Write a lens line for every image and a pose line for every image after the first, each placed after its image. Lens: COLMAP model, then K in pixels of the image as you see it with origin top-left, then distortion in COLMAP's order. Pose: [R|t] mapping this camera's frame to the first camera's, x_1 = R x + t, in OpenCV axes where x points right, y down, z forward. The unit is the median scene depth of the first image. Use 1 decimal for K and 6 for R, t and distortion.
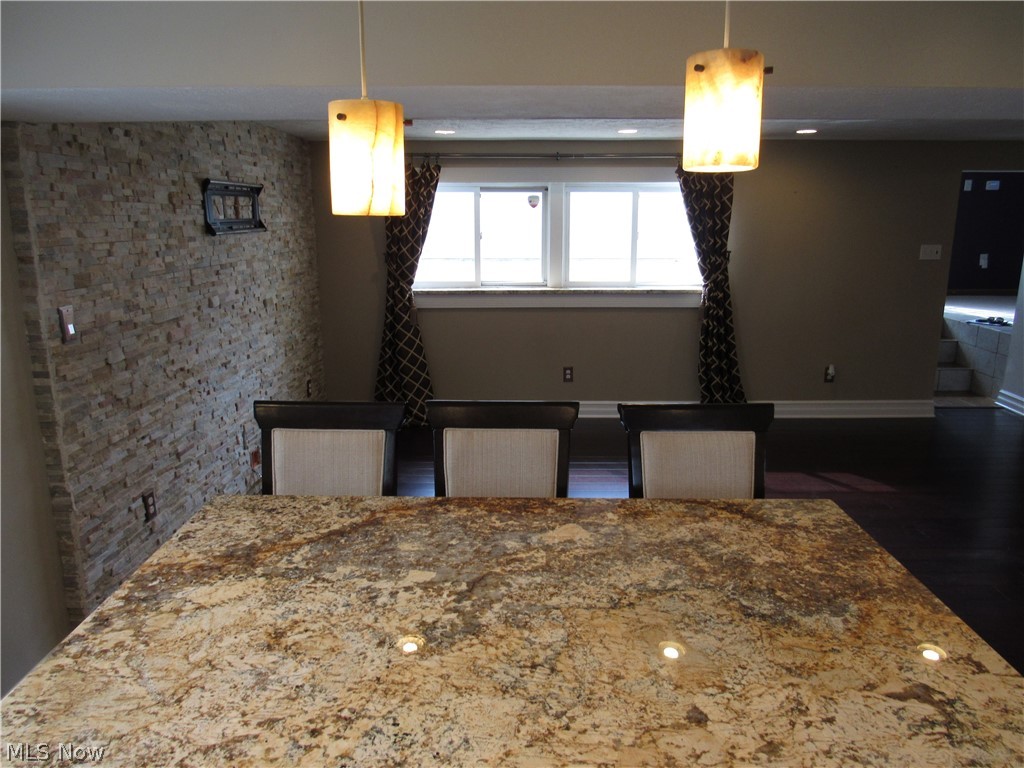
lens RADIAL K [[732.2, 0, 510.6], [0, 732.2, 387.0], [0, 0, 1]] dist [-0.030302, 0.009610]
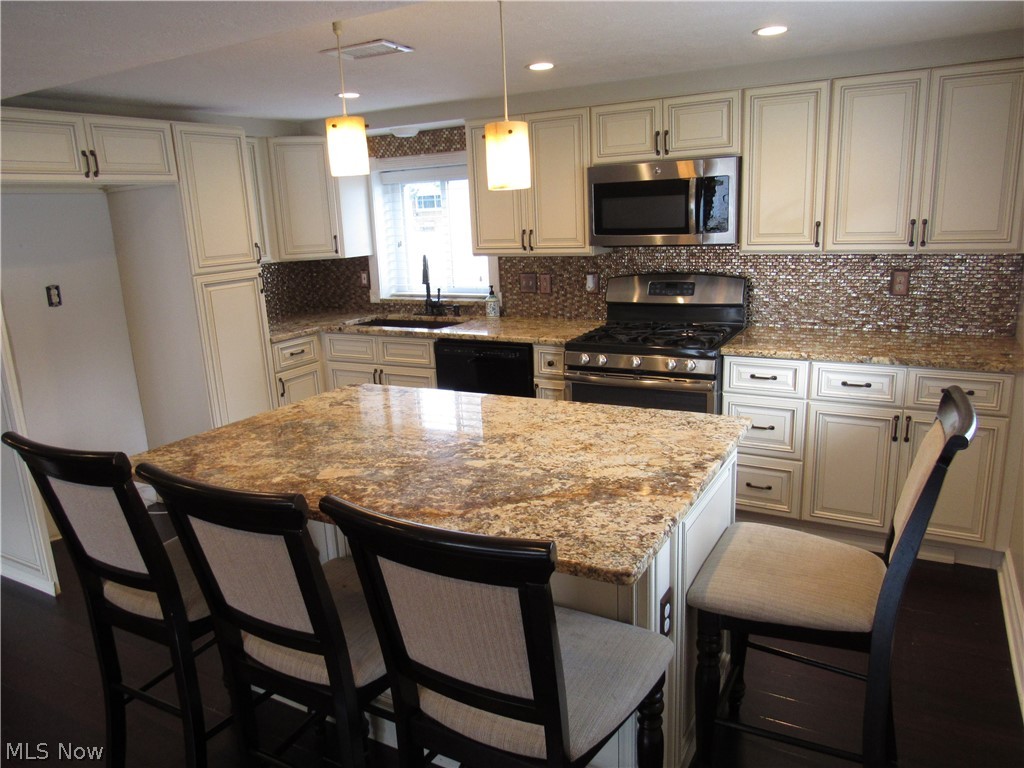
lens RADIAL K [[732.2, 0, 508.2], [0, 732.2, 383.6], [0, 0, 1]] dist [-0.030302, 0.009610]
pose [[-0.876299, -0.075415, 0.475829, -0.745214], [0.152295, 0.893661, 0.422109, -0.396975], [-0.457063, 0.442360, -0.771629, 1.813604]]
